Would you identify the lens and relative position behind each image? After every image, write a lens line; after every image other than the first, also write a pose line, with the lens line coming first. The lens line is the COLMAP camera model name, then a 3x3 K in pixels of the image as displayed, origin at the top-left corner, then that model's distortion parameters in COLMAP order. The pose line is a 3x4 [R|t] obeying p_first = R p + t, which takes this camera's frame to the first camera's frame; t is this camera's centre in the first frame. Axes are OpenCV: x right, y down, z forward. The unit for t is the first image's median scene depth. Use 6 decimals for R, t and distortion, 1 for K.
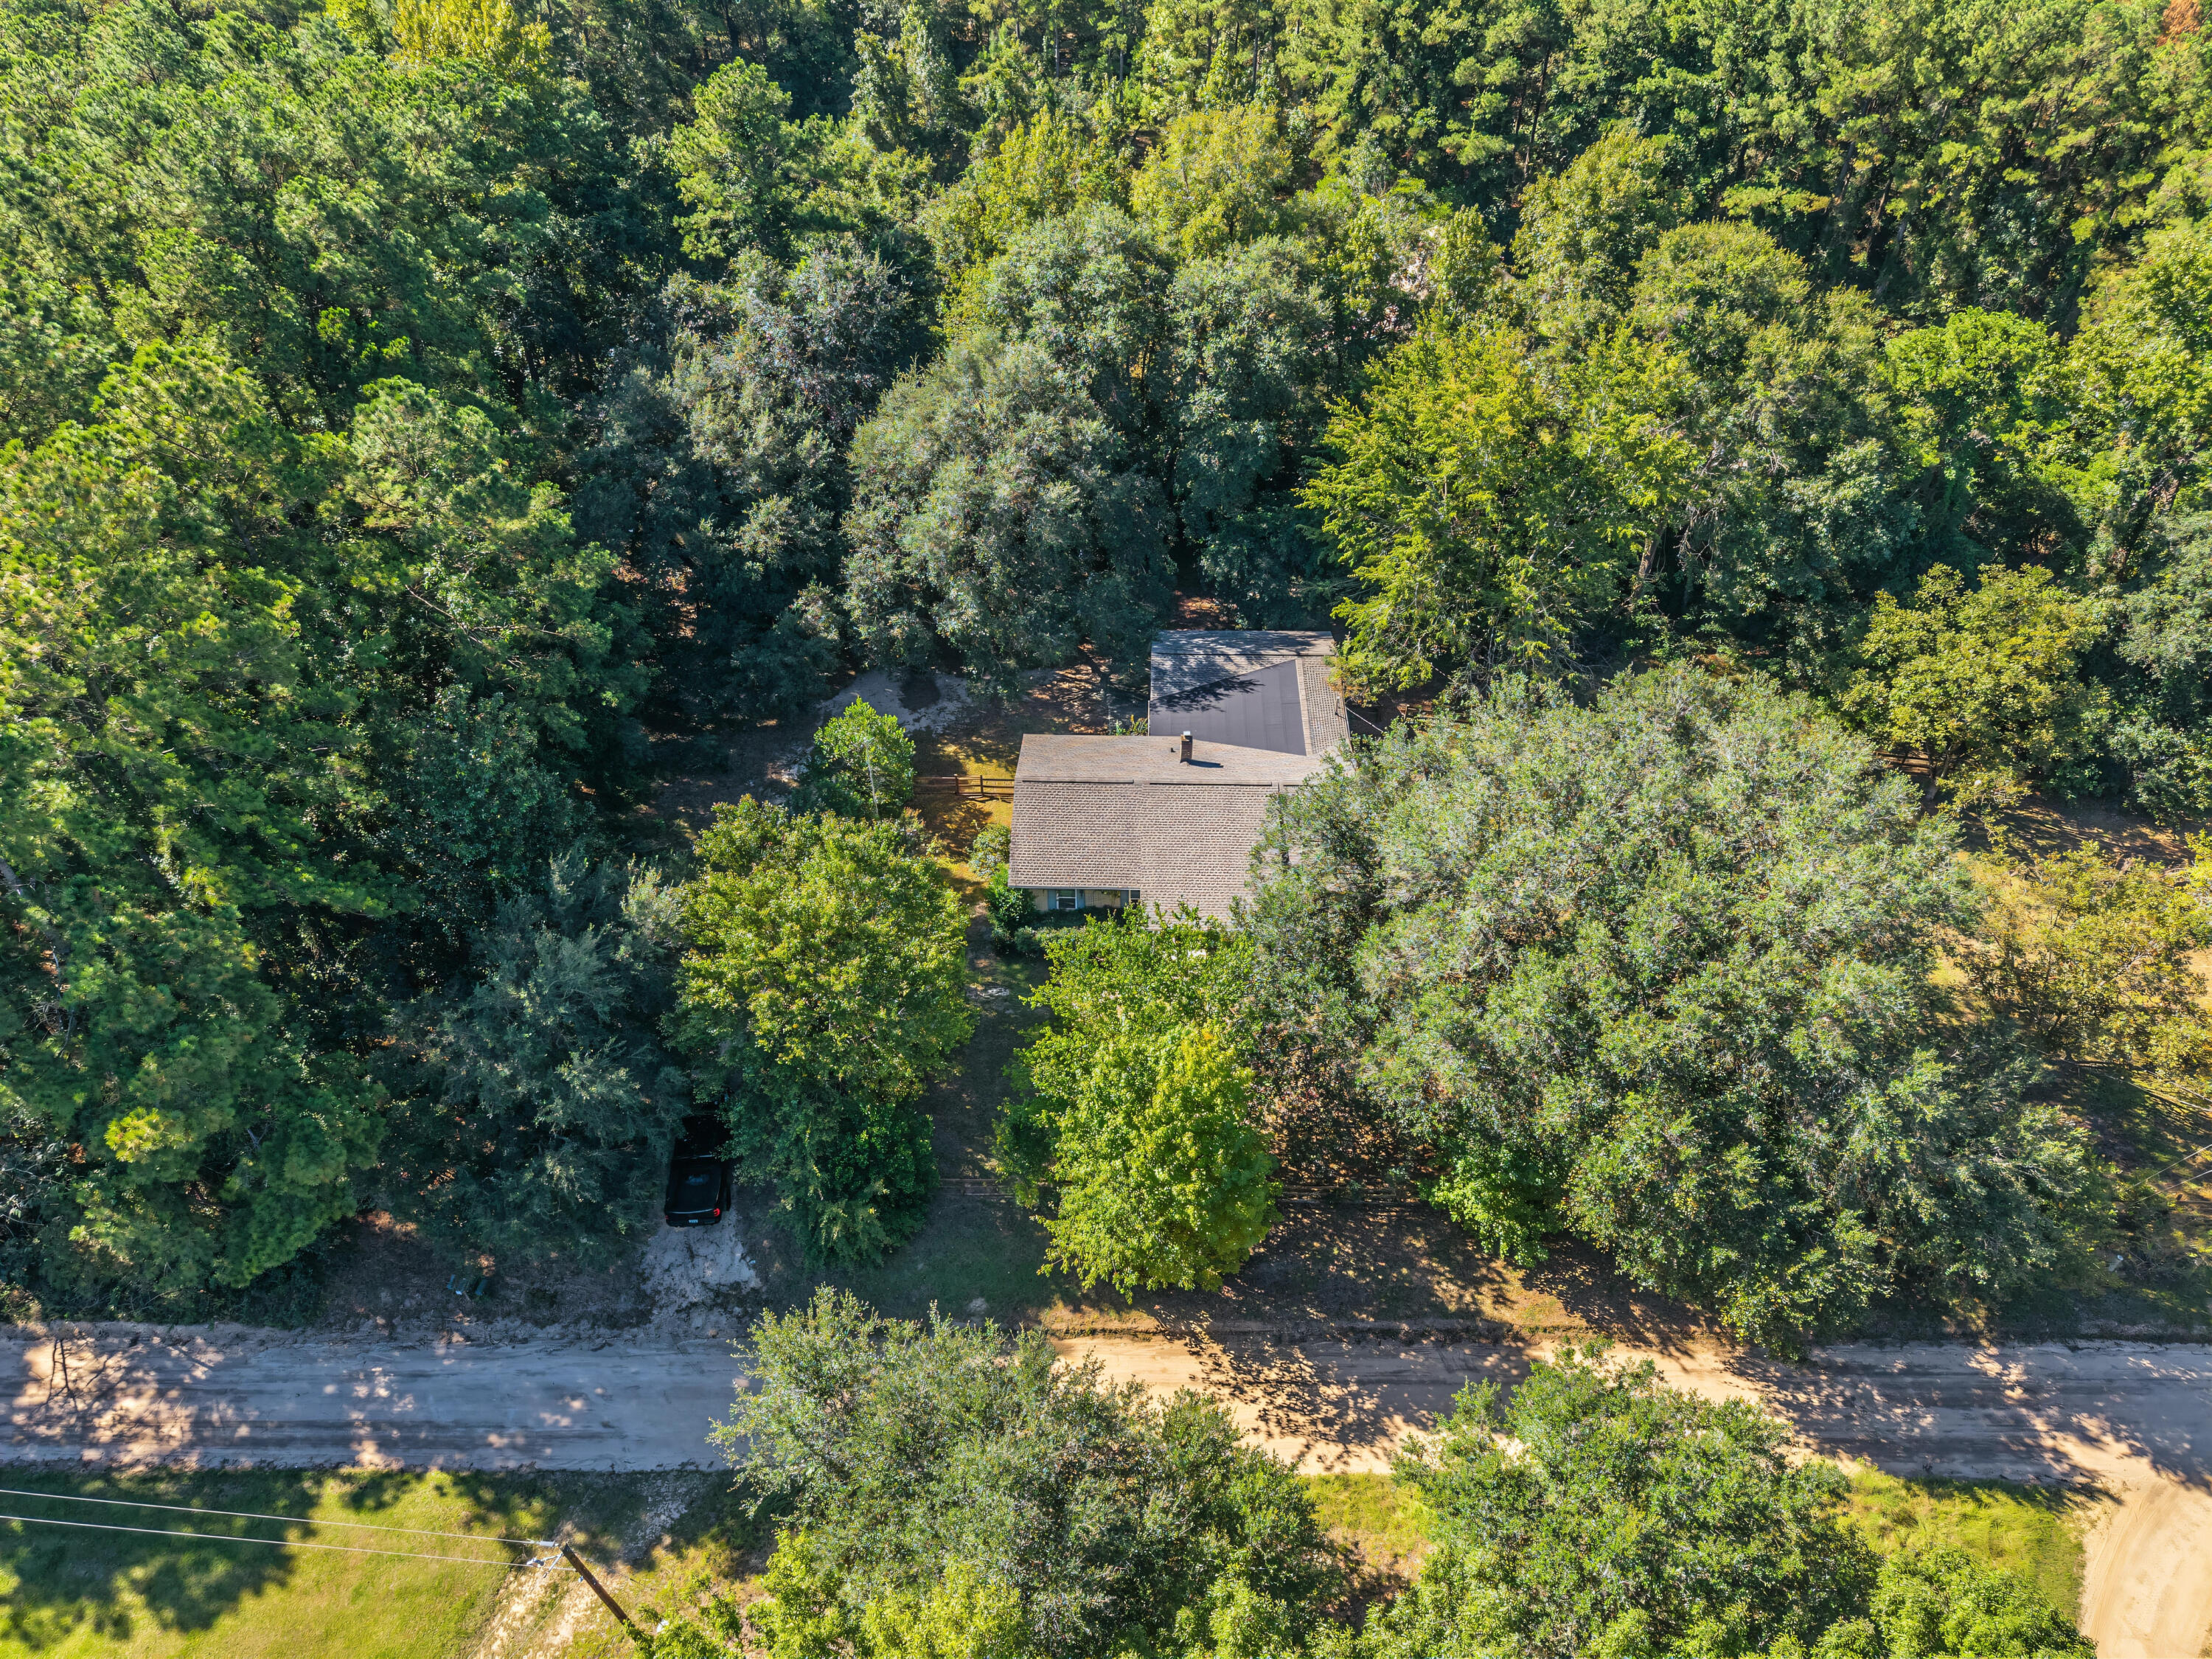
lens RADIAL K [[1479.5, 0, 1110.8], [0, 1479.5, 817.0], [0, 0, 1]] dist [0.032526, -0.034234]
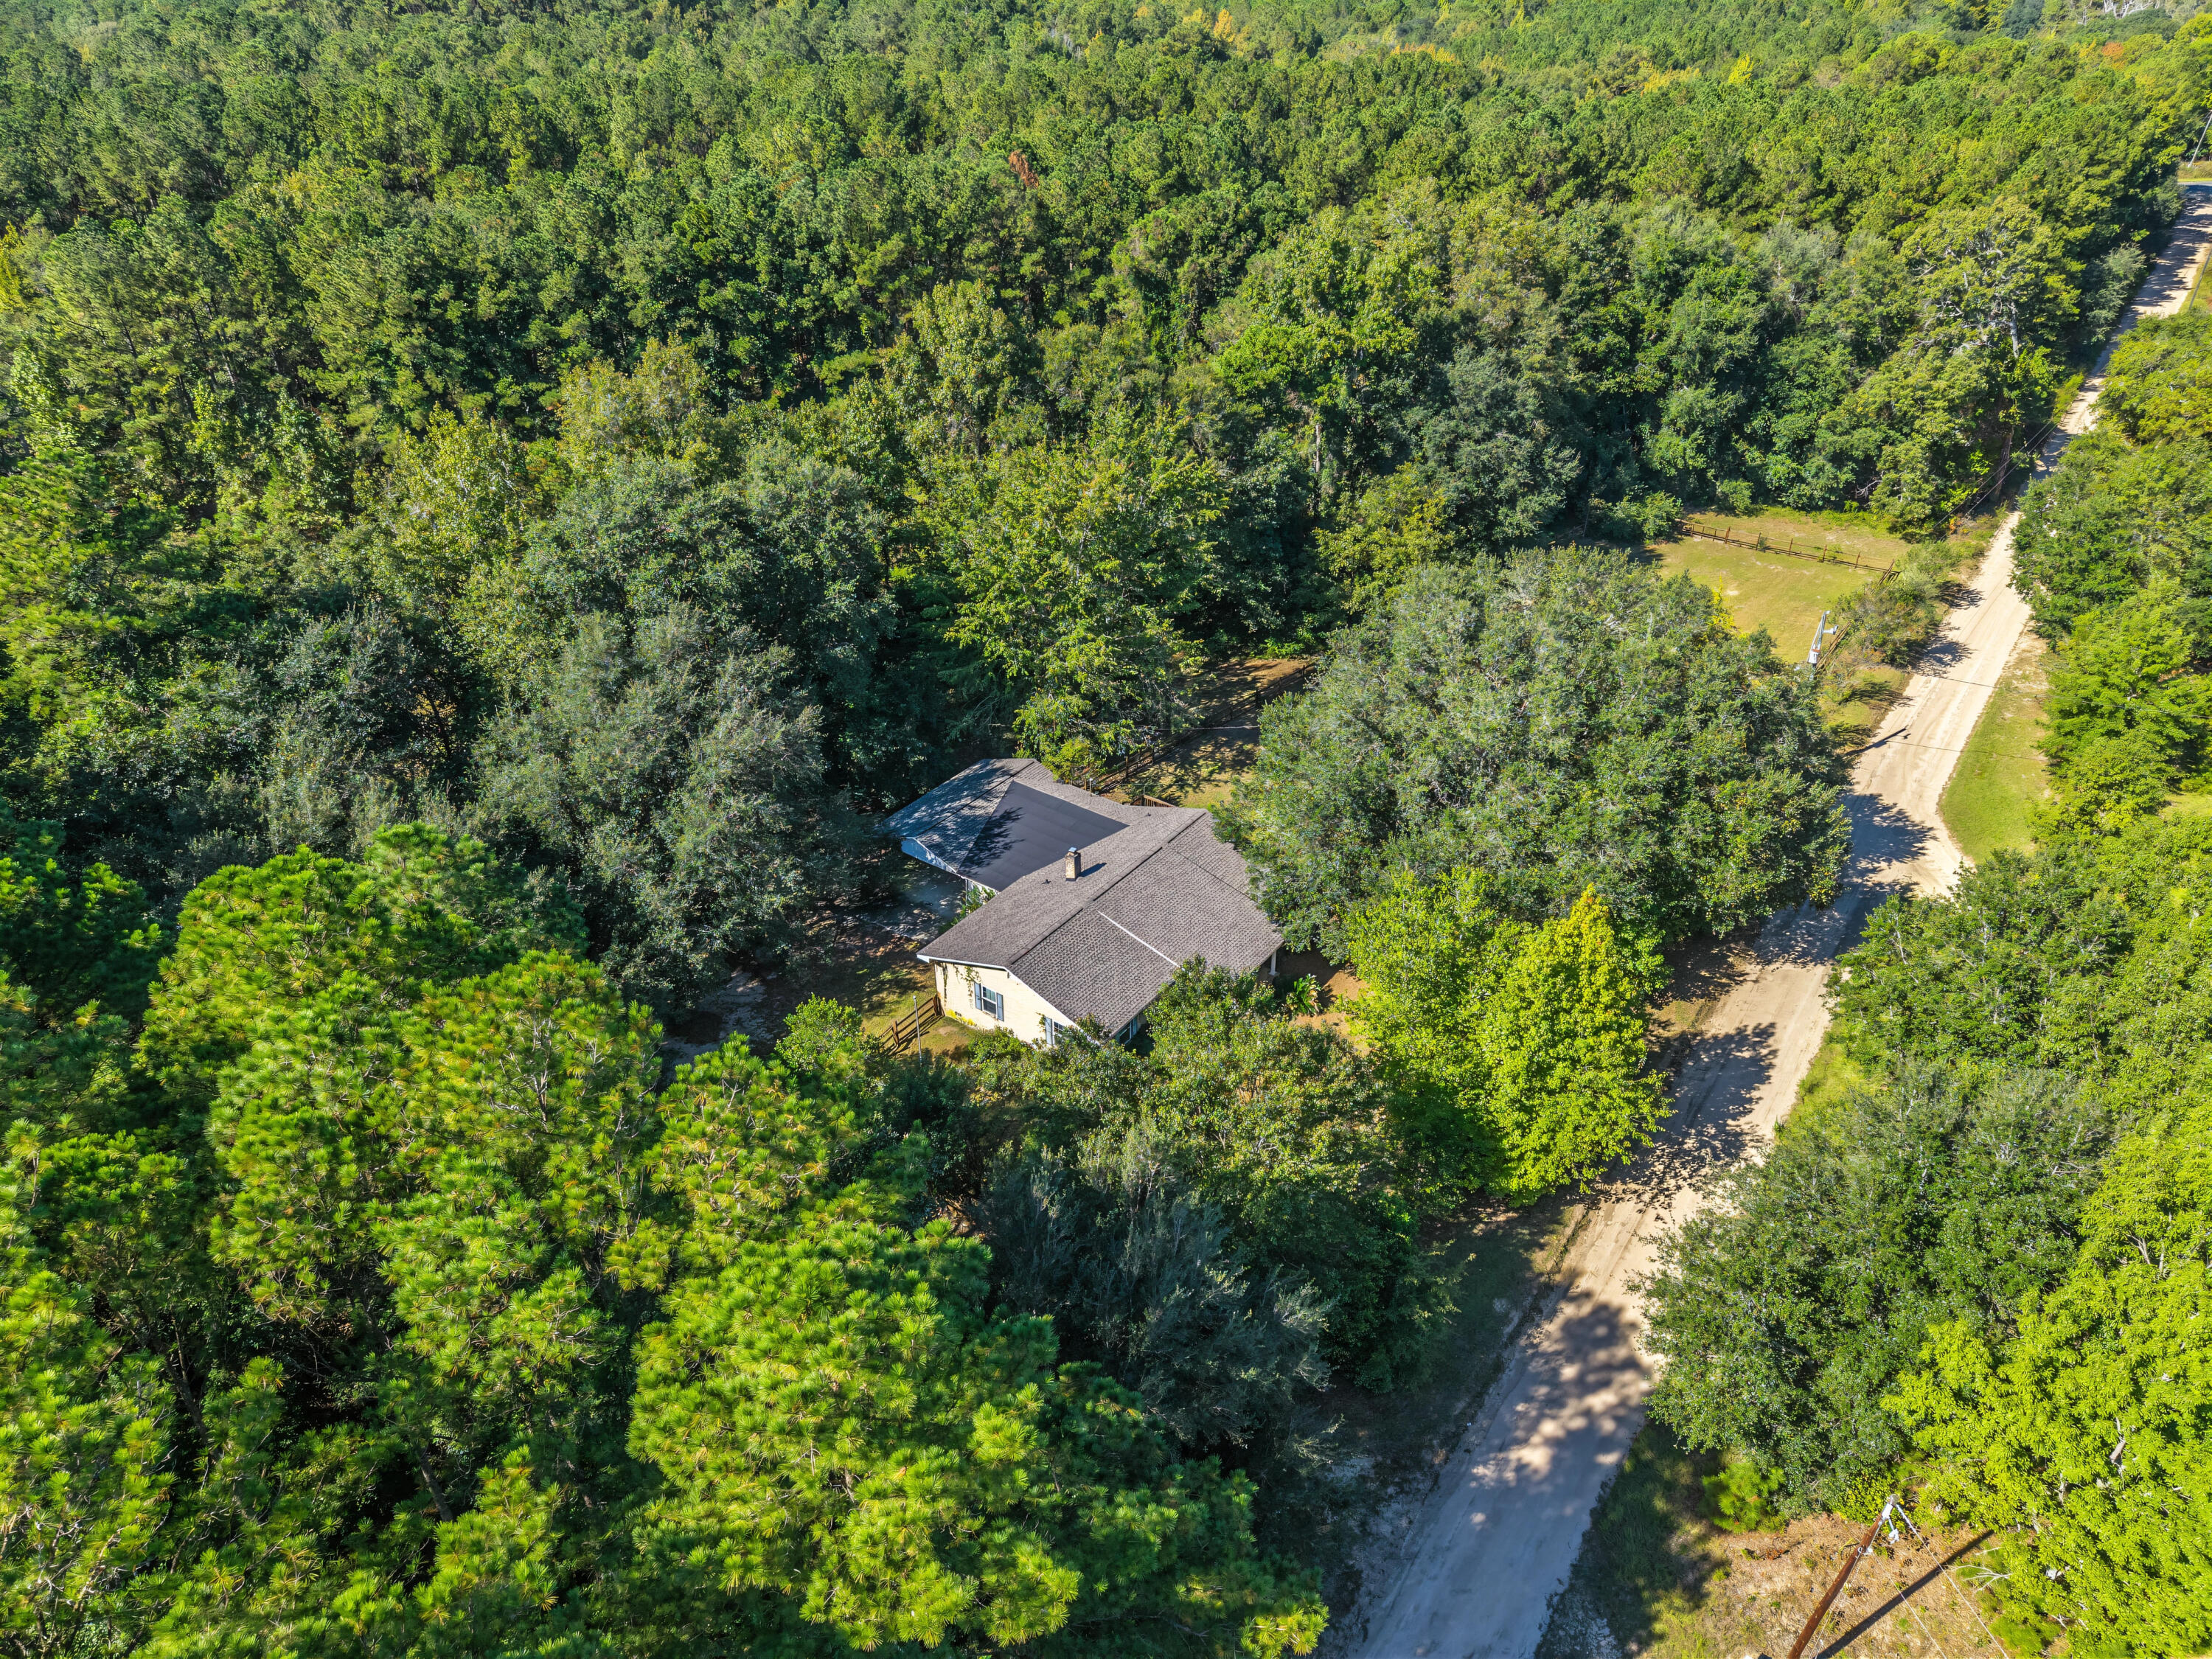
lens RADIAL K [[1479.5, 0, 1109.2], [0, 1479.5, 830.1], [0, 0, 1]] dist [0.032526, -0.034234]
pose [[0.573772, -0.441330, 0.689938, -0.657818], [0.555658, 0.828630, 0.067946, -0.128343], [-0.601690, 0.344384, 0.720673, 0.264630]]
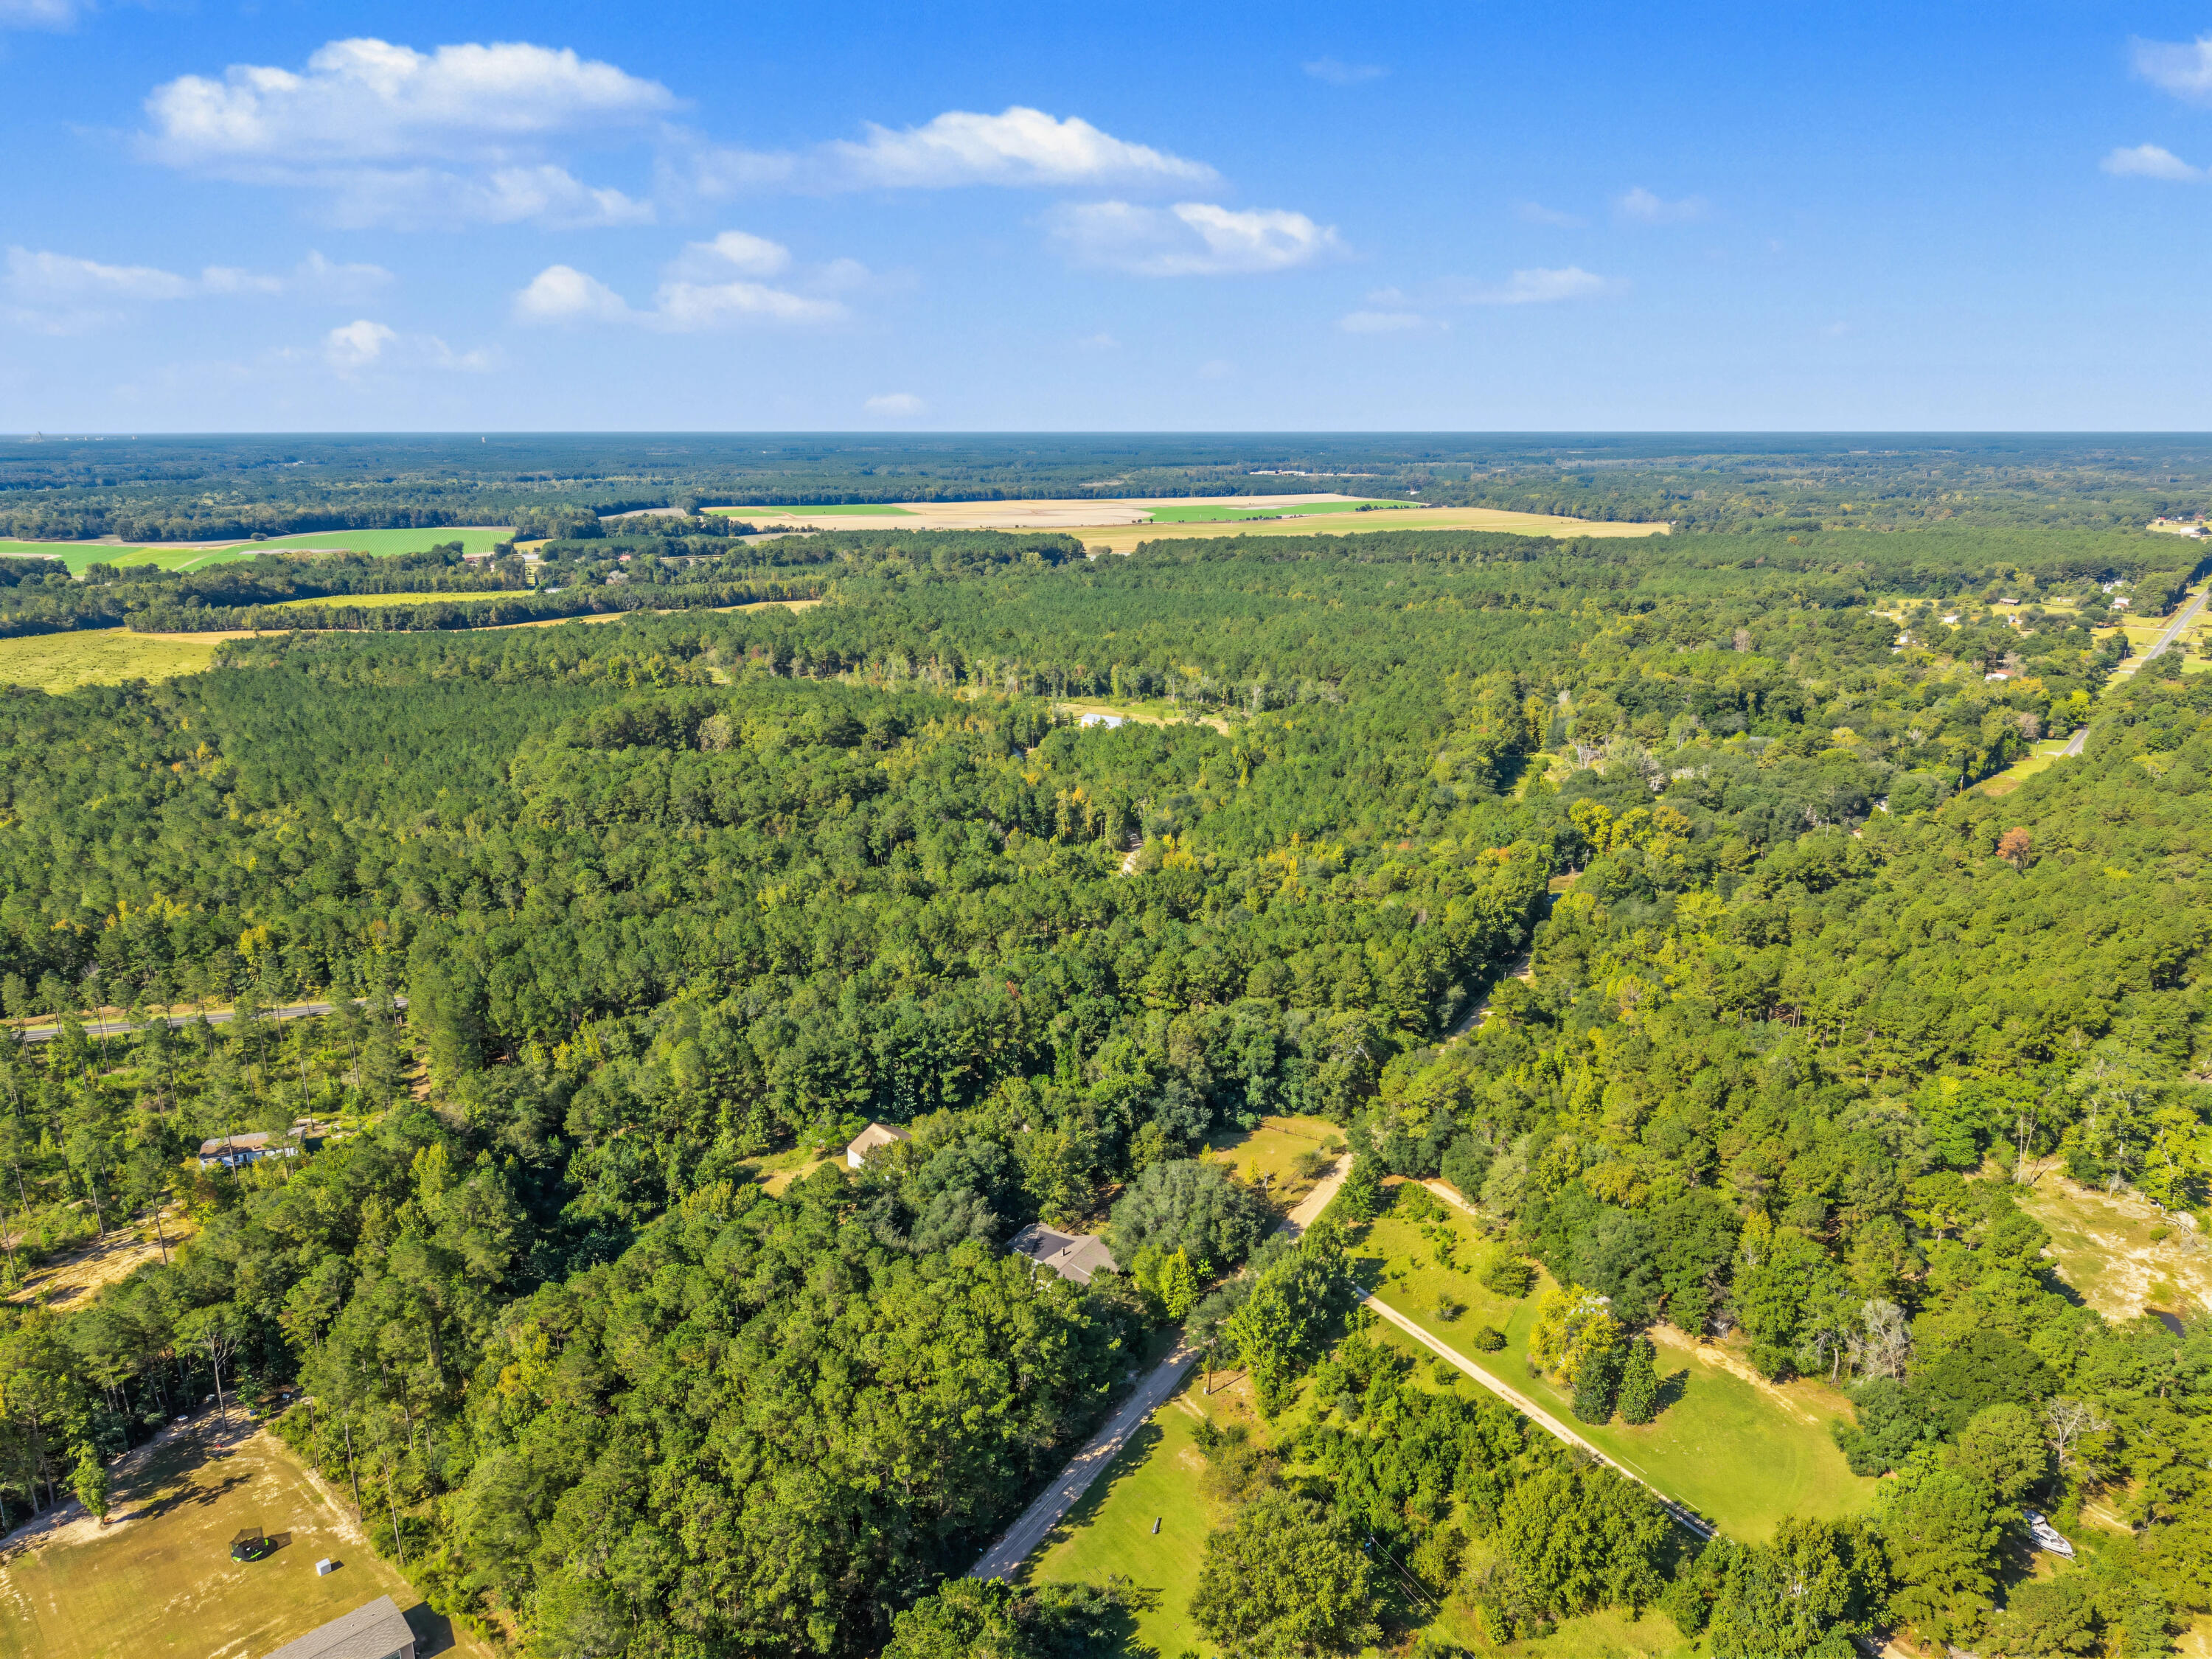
lens RADIAL K [[1479.5, 0, 1109.4], [0, 1479.5, 816.6], [0, 0, 1]] dist [0.032526, -0.034234]
pose [[0.492461, -0.224976, 0.840755, -3.038790], [0.592134, 0.794584, -0.134213, -0.376926], [-0.637856, 0.563934, 0.524517, -1.832149]]
